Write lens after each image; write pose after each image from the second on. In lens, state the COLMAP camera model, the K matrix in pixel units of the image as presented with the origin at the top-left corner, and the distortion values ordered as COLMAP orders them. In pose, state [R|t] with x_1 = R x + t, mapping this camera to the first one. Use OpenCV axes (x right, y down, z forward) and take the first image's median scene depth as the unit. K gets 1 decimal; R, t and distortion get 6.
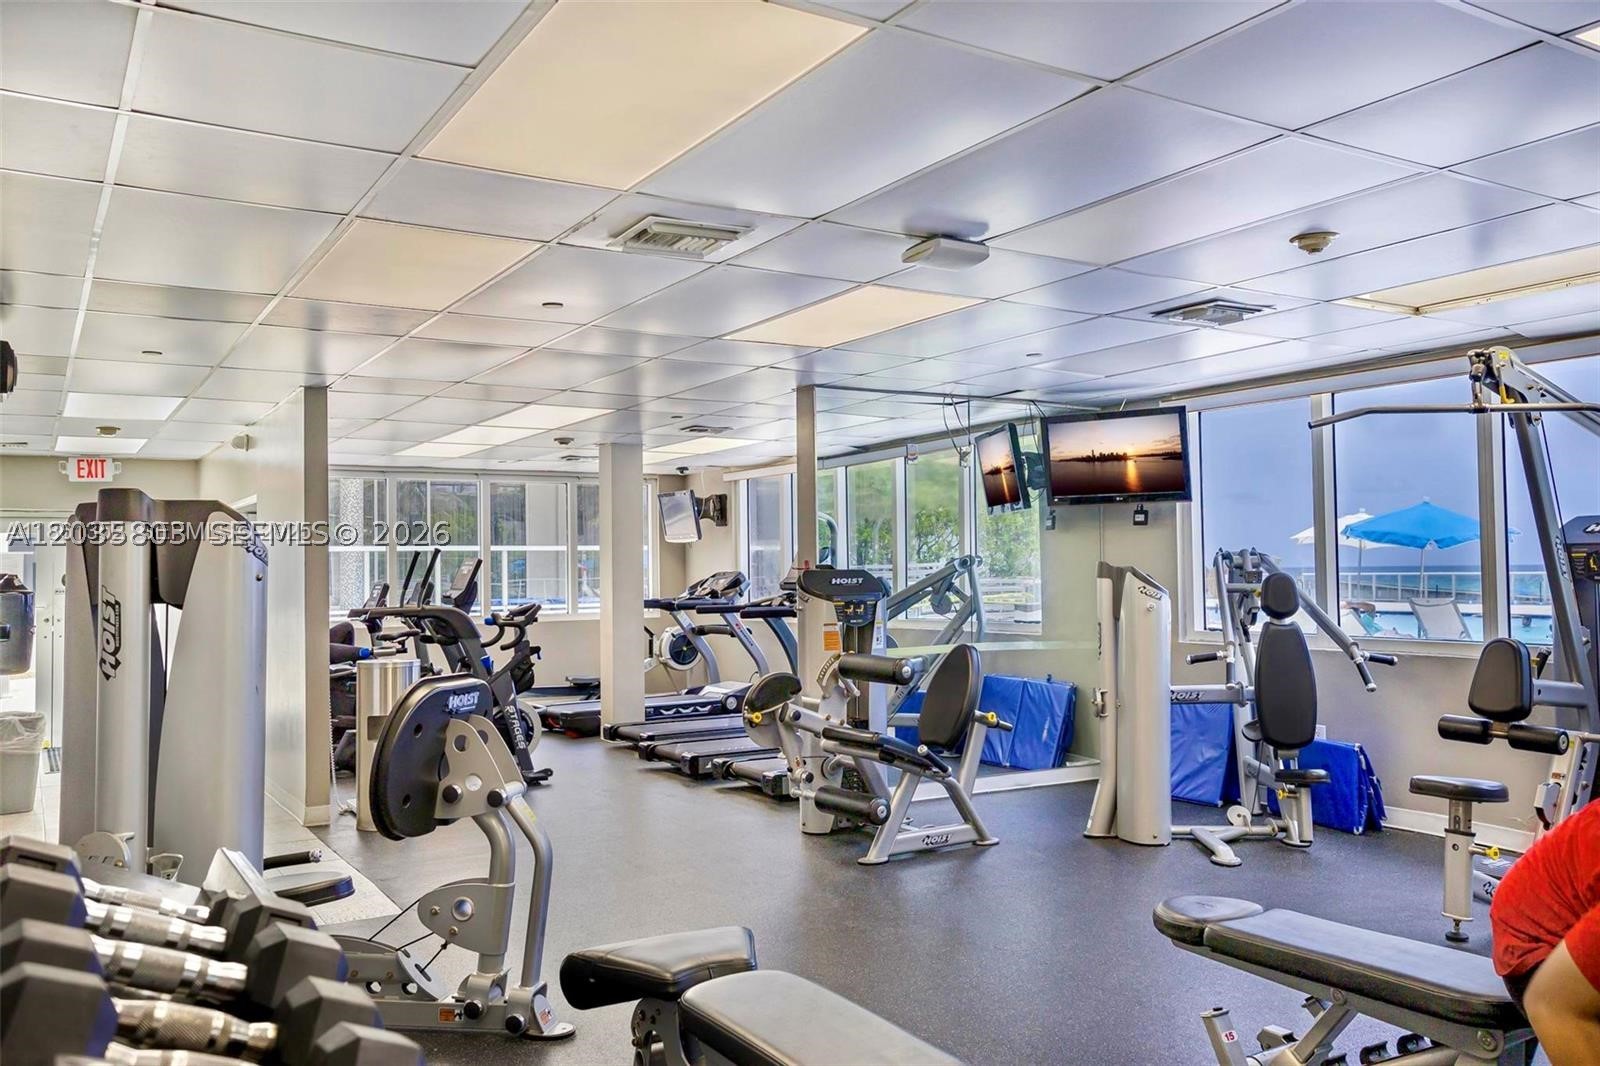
lens RADIAL K [[1267.4, 0, 800.0], [0, 1267.4, 533.0], [0, 0, 1]] dist [0.001248, 0.000217]
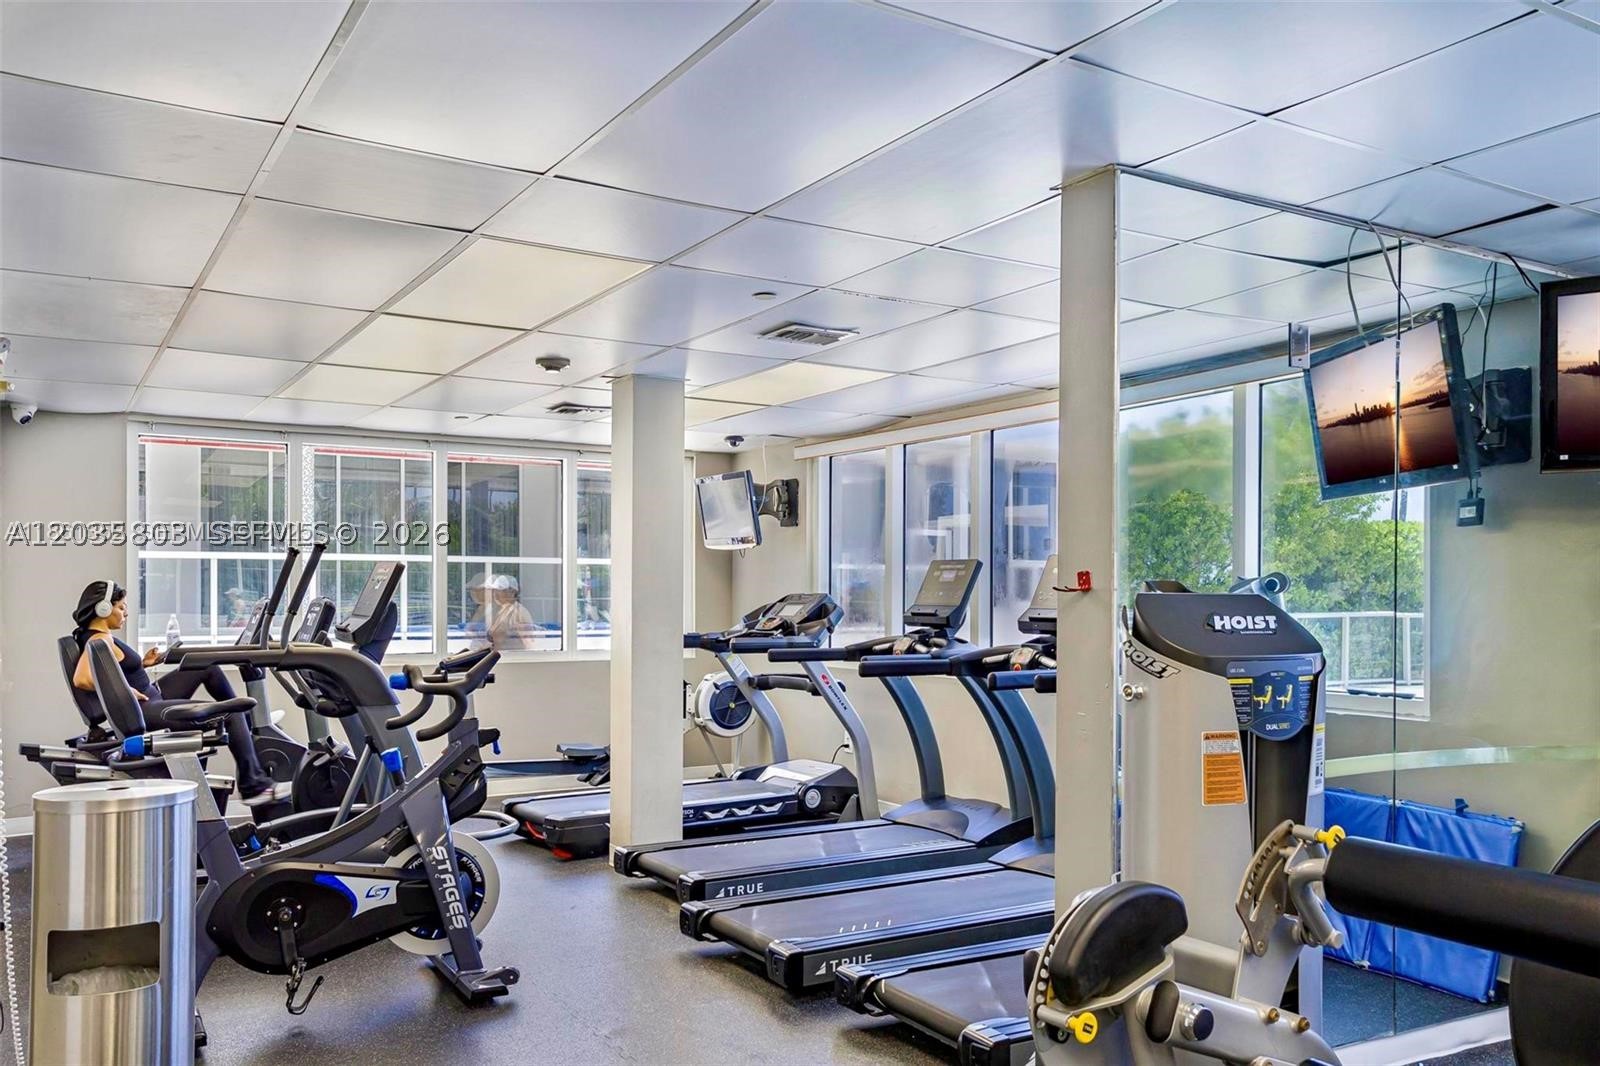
lens RADIAL K [[1294.4, 0, 798.0], [0, 1294.4, 595.9], [0, 0, 1]] dist [-0.003600, -0.000928]
pose [[0.999800, 0.017888, -0.008911, -0.060112], [-0.017600, 0.999349, 0.031501, 0.011689], [0.009469, -0.031337, 0.999464, 0.363779]]
